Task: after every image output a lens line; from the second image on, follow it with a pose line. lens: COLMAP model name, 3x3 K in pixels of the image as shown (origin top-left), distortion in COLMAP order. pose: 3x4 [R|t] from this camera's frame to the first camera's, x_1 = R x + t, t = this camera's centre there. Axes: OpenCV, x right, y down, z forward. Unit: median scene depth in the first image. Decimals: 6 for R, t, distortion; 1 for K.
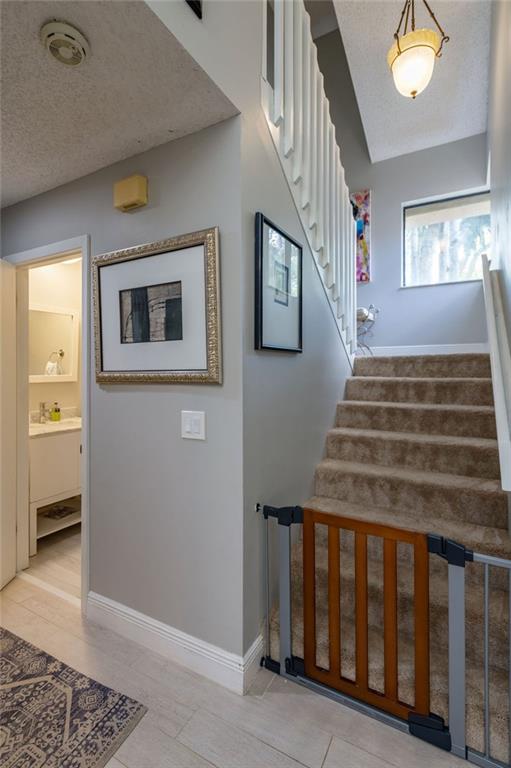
lens RADIAL K [[366.8, 0, 255.0], [0, 366.8, 365.2], [0, 0, 1]] dist [-0.000167, -0.000002]
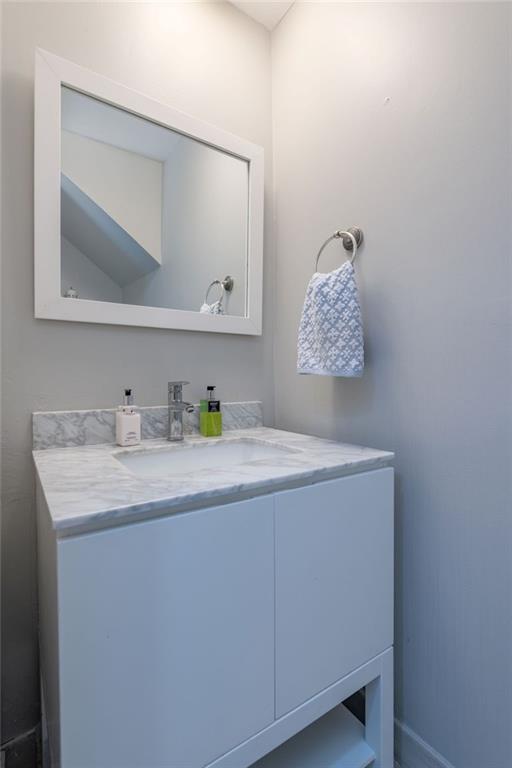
lens RADIAL K [[348.1, 0, 254.8], [0, 348.1, 383.4], [0, 0, 1]] dist [0.002789, -0.000500]
pose [[0.901951, 0.001009, -0.431837, -0.353450], [0.002297, 0.999972, 0.007135, 0.097611], [0.431832, -0.007427, 0.901923, 0.707334]]
